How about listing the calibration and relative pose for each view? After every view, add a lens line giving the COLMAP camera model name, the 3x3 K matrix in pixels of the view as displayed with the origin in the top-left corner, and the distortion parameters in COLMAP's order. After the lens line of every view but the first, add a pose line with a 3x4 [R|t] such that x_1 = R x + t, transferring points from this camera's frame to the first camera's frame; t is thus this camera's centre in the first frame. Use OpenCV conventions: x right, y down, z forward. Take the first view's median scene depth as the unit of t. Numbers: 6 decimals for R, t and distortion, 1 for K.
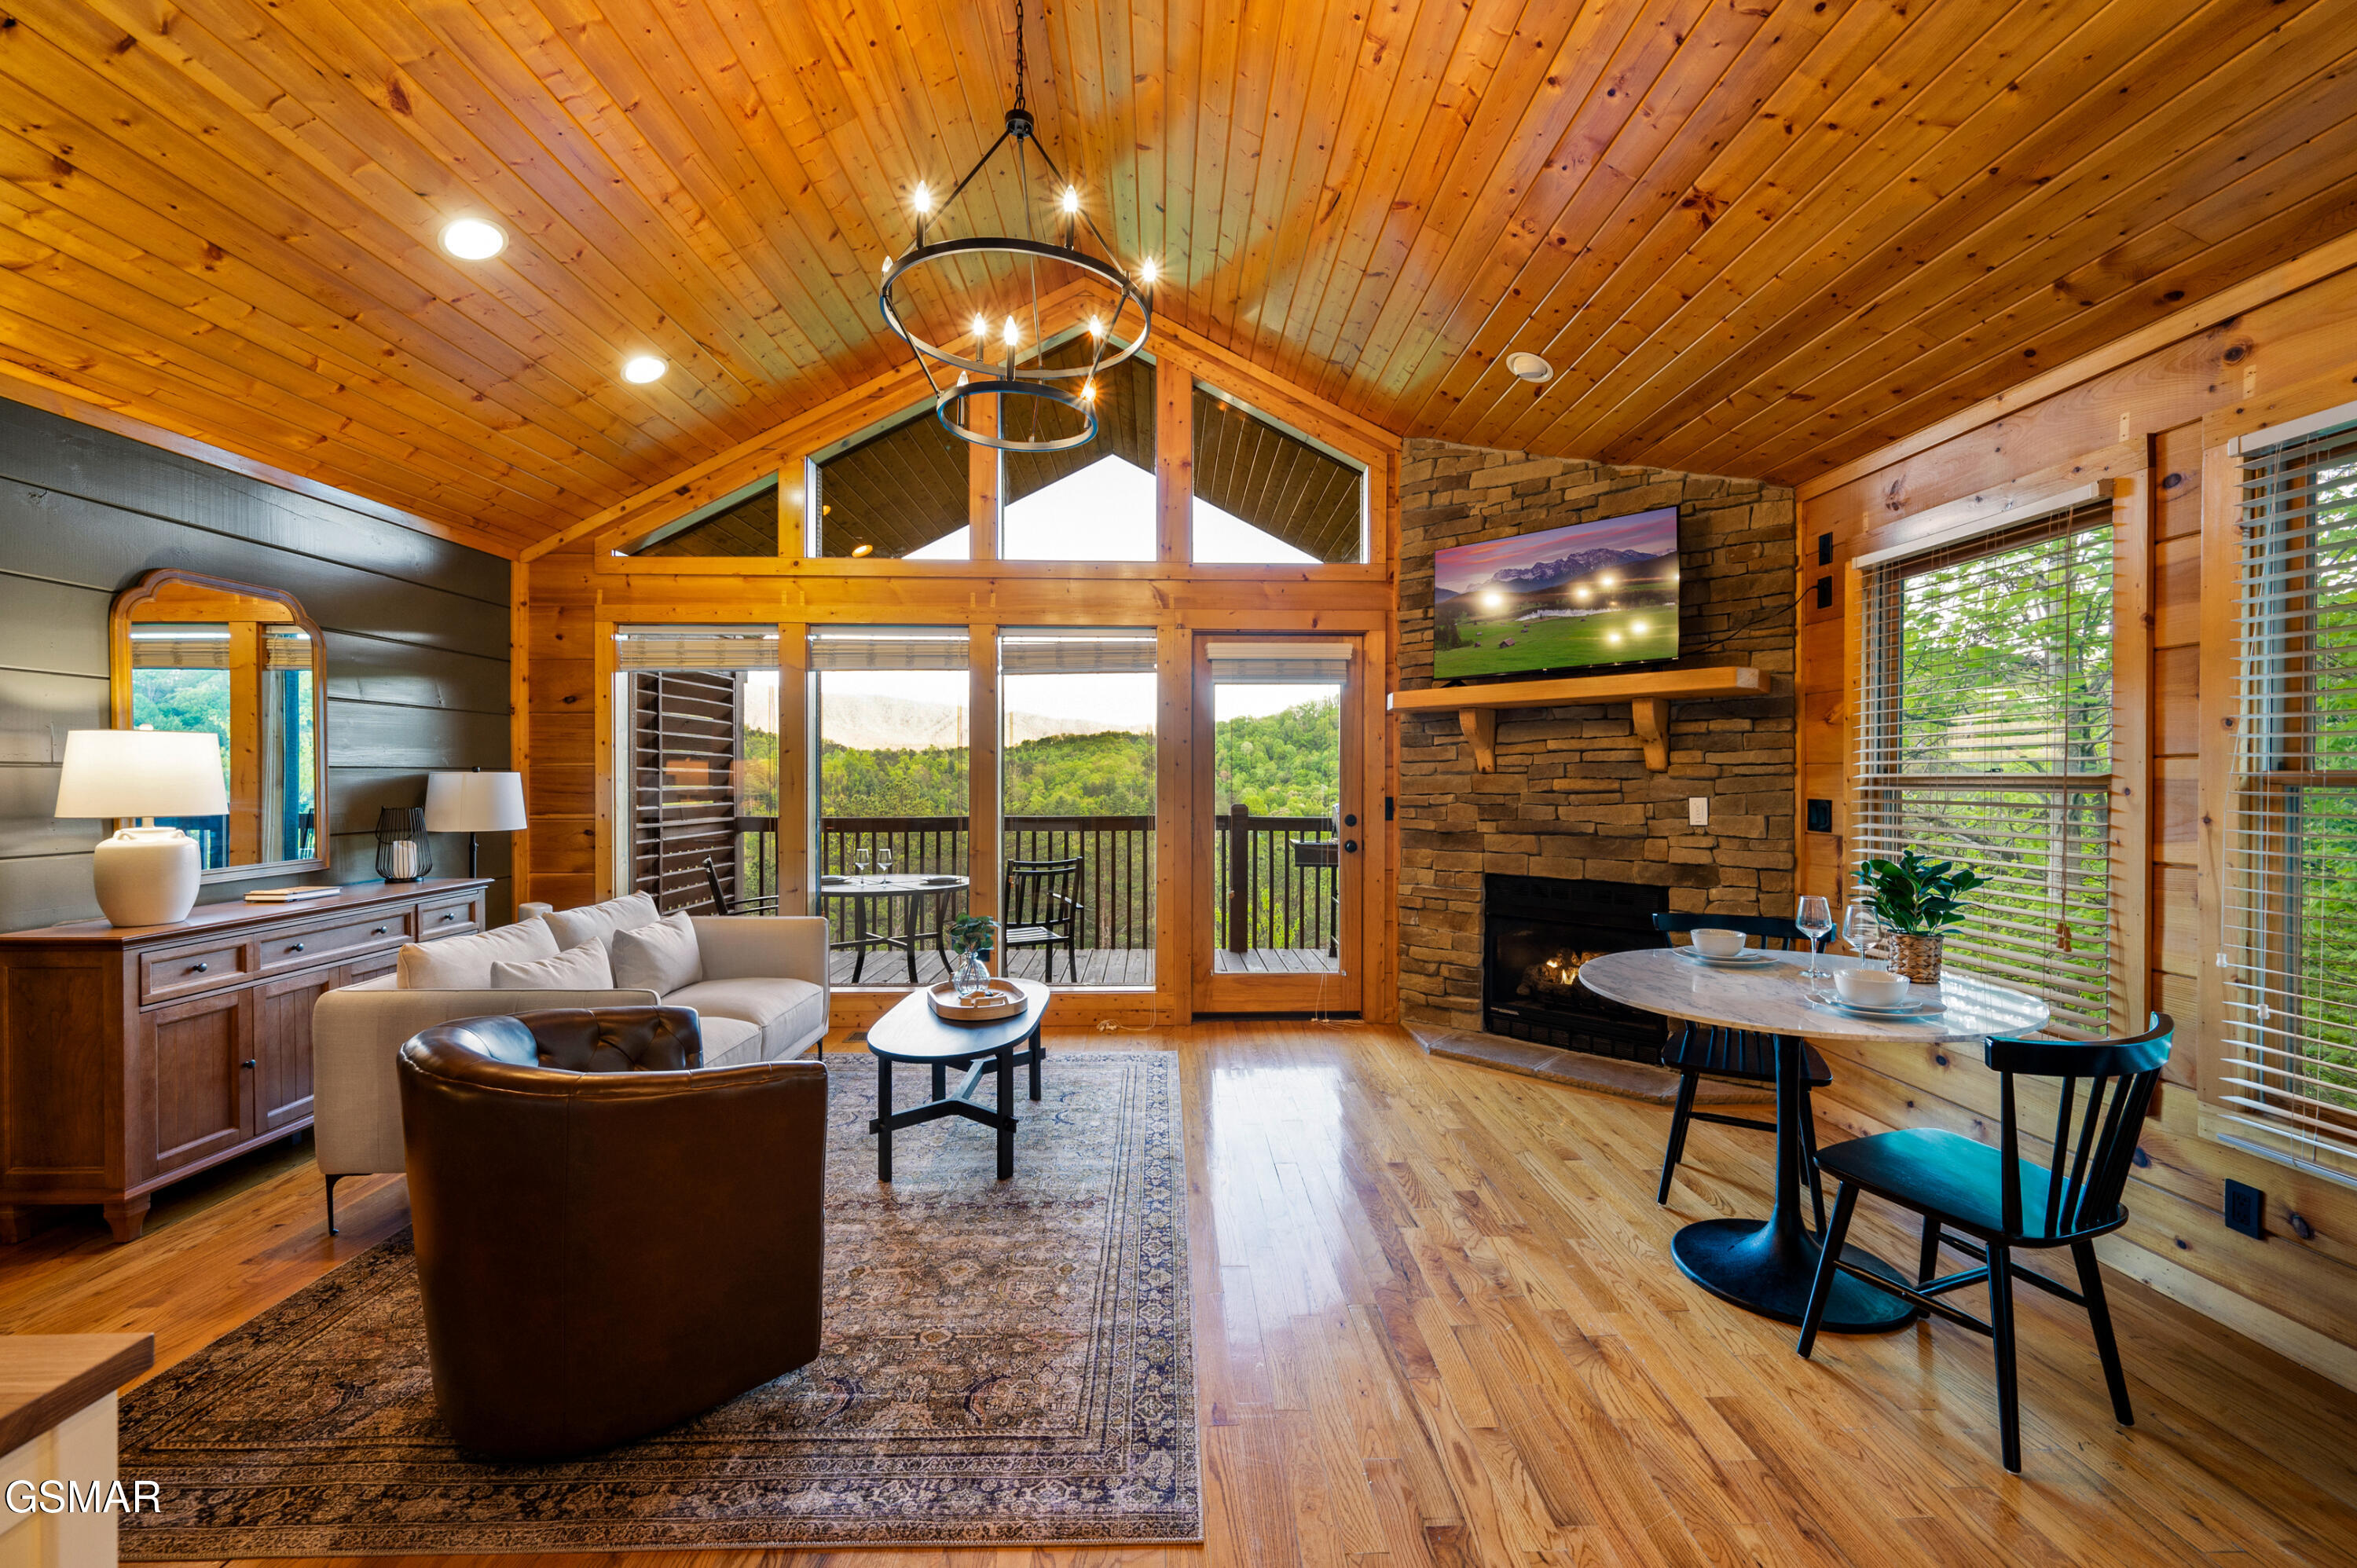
lens RADIAL K [[947.4, 0, 1167.2], [0, 947.4, 785.1], [0, 0, 1]] dist [-0.001776, -0.000296]
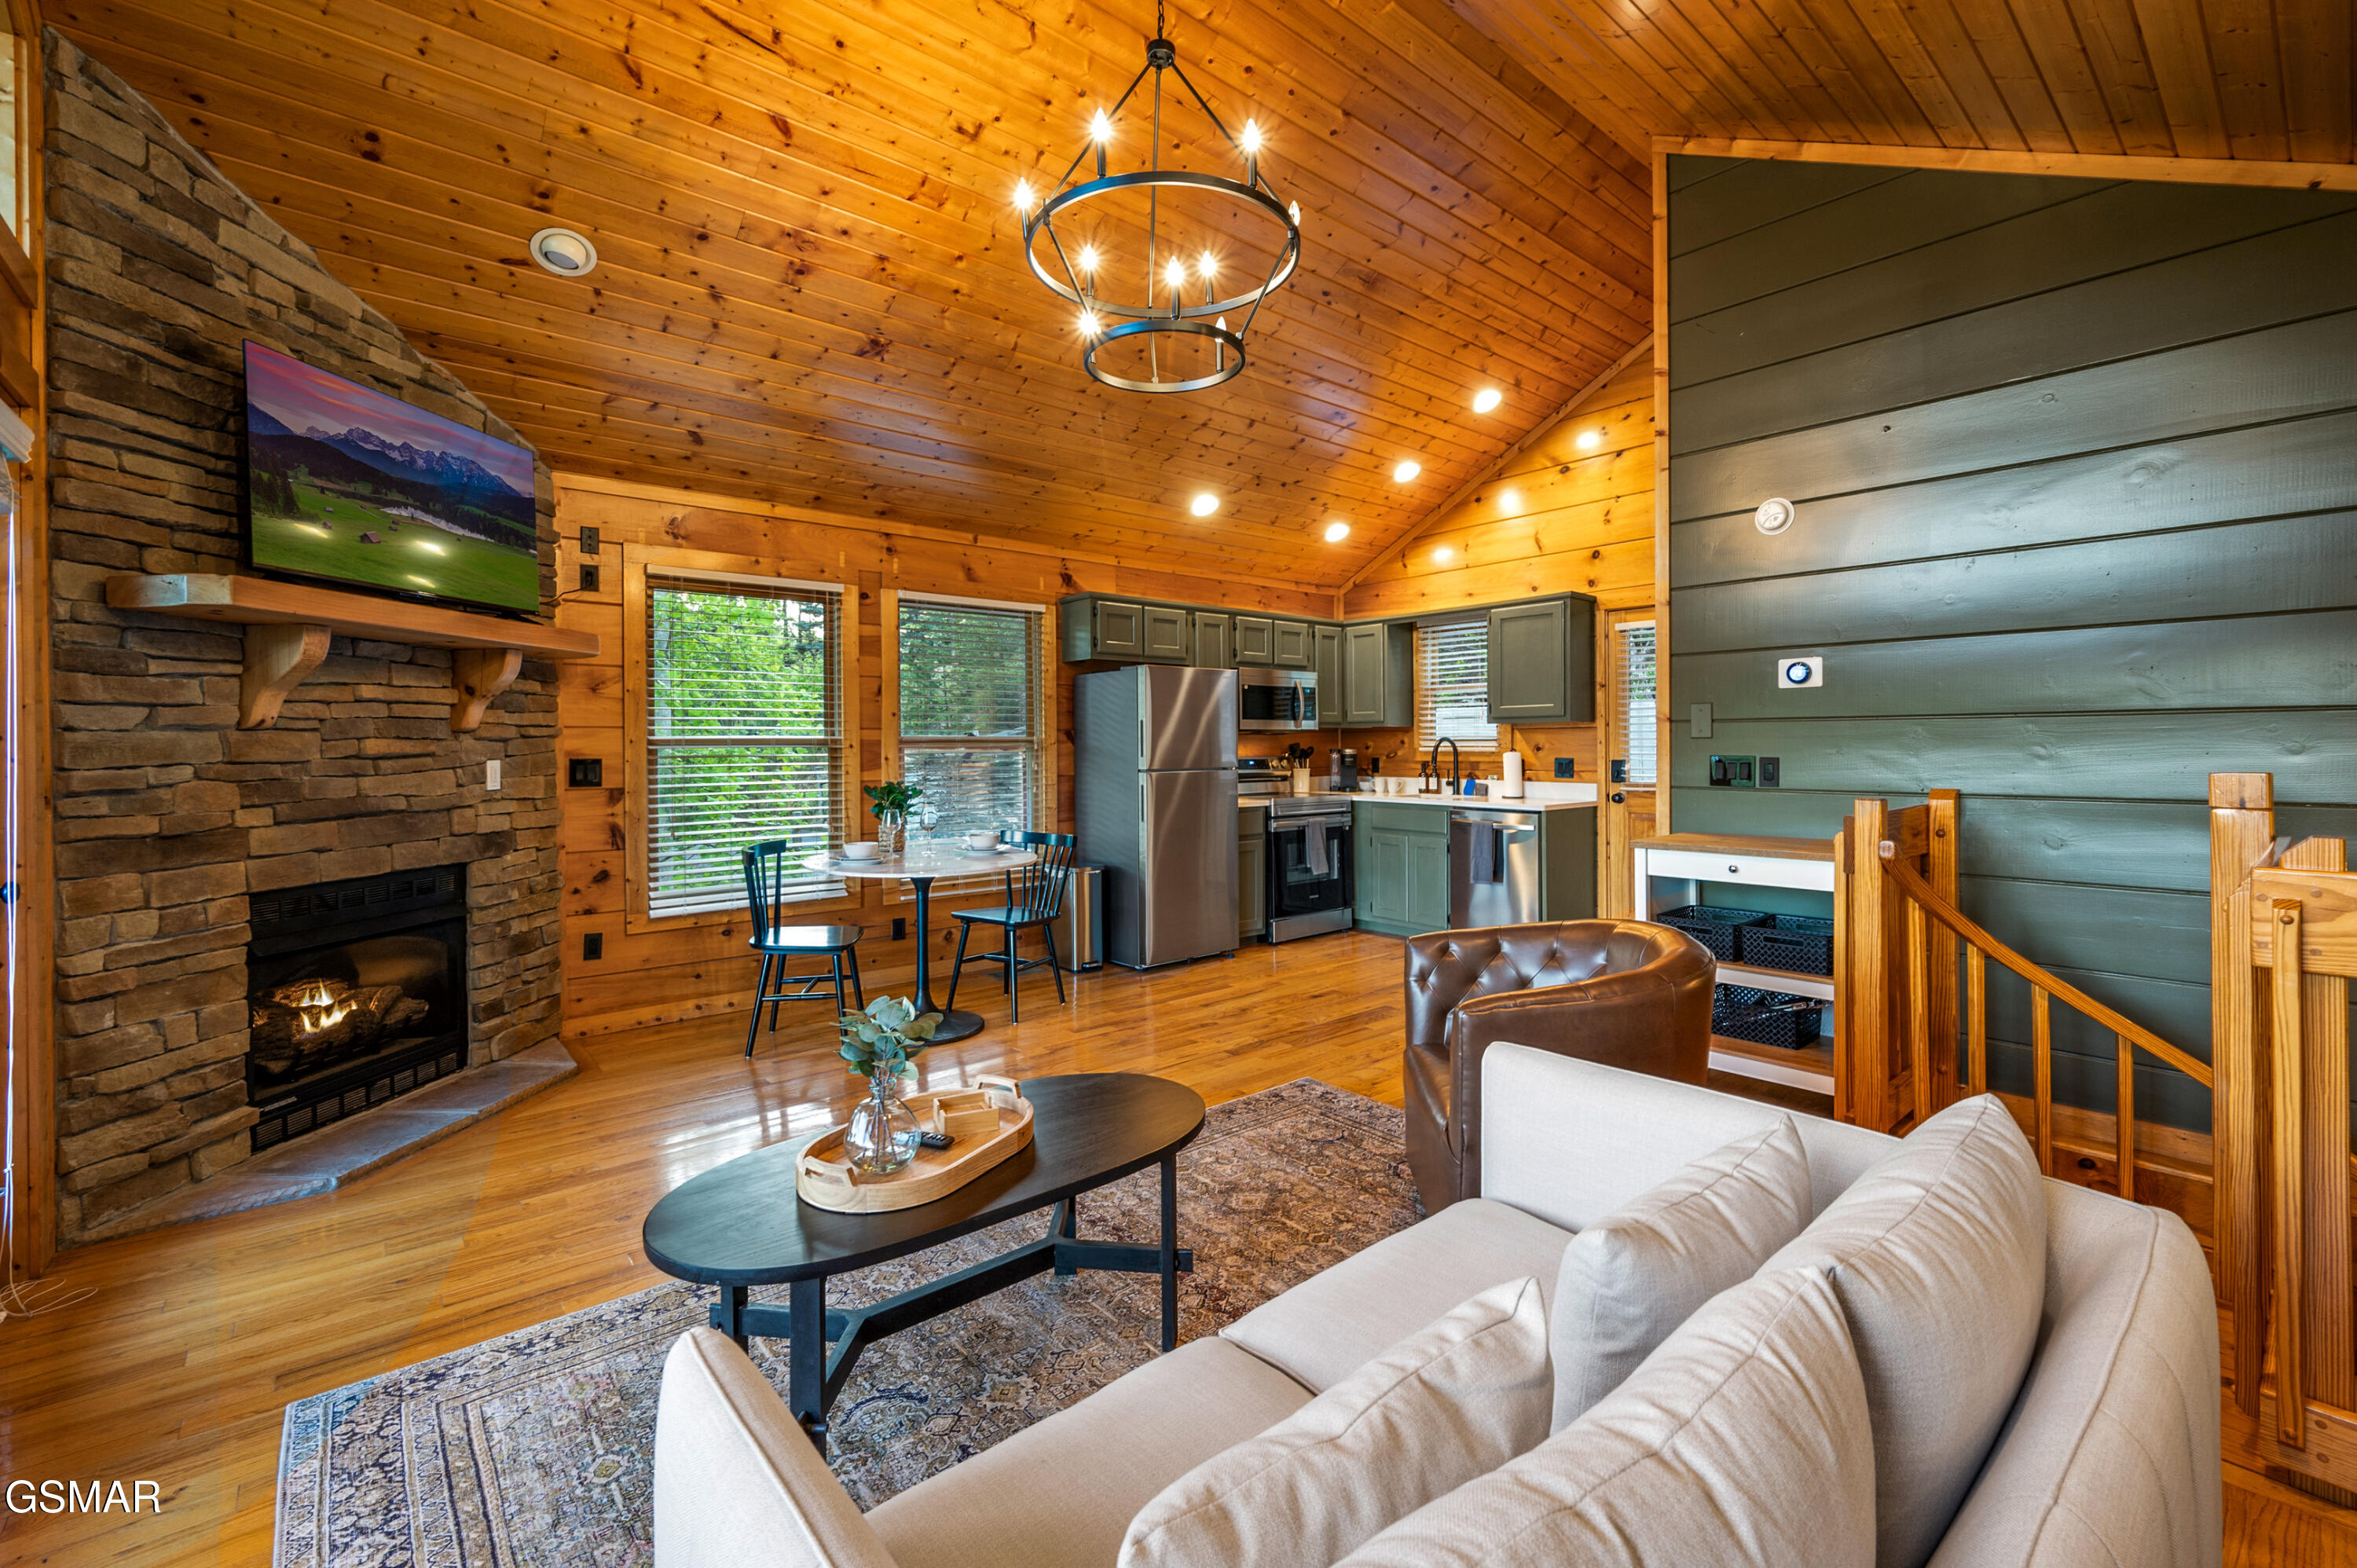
lens RADIAL K [[1001.3, 0, 1220.5], [0, 1001.3, 754.4], [0, 0, 1]] dist [0.008492, -0.000048]
pose [[-0.664109, -0.001540, 0.747635, -0.596648], [0.012682, 0.999831, 0.013325, 0.003051], [-0.747529, 0.018331, -0.663977, 1.018831]]
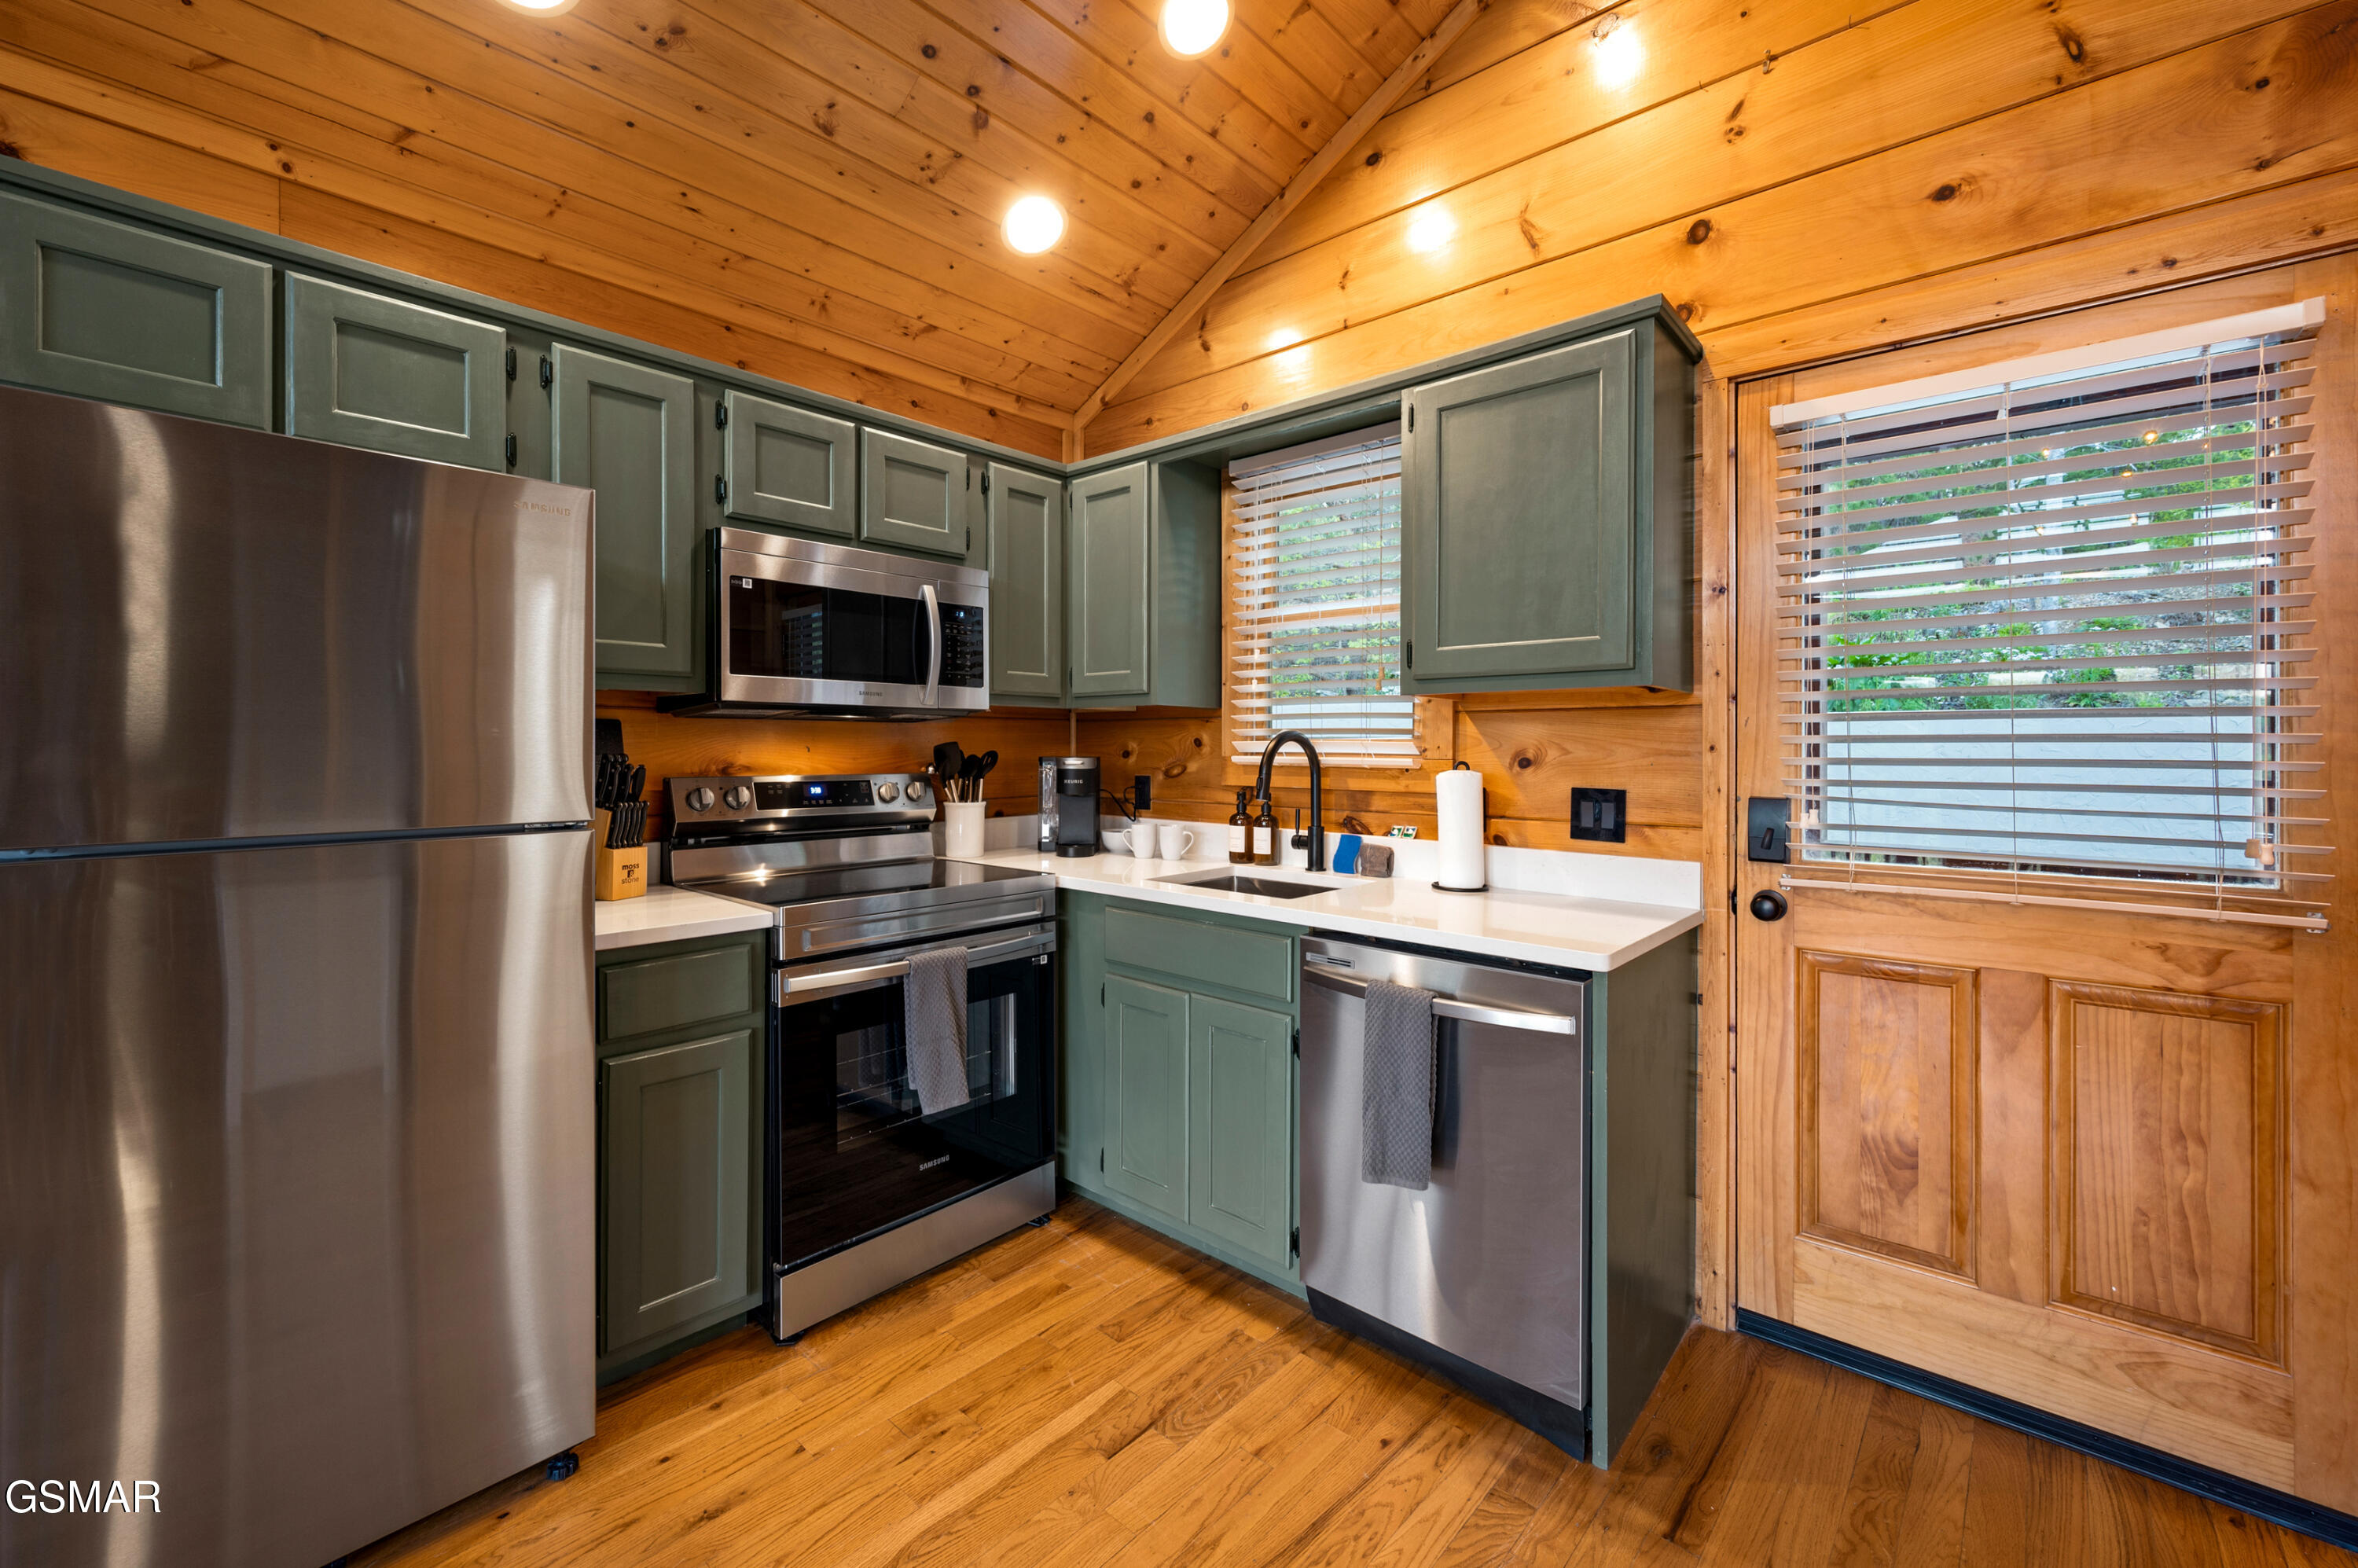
lens RADIAL K [[957.5, 0, 1184.1], [0, 957.5, 746.1], [0, 0, 1]] dist [0.000709, -0.000072]
pose [[-0.739475, -0.002073, 0.673181, -0.022522], [0.002373, 0.999981, 0.005687, 0.007214], [-0.673180, 0.005803, -0.739456, 0.217501]]
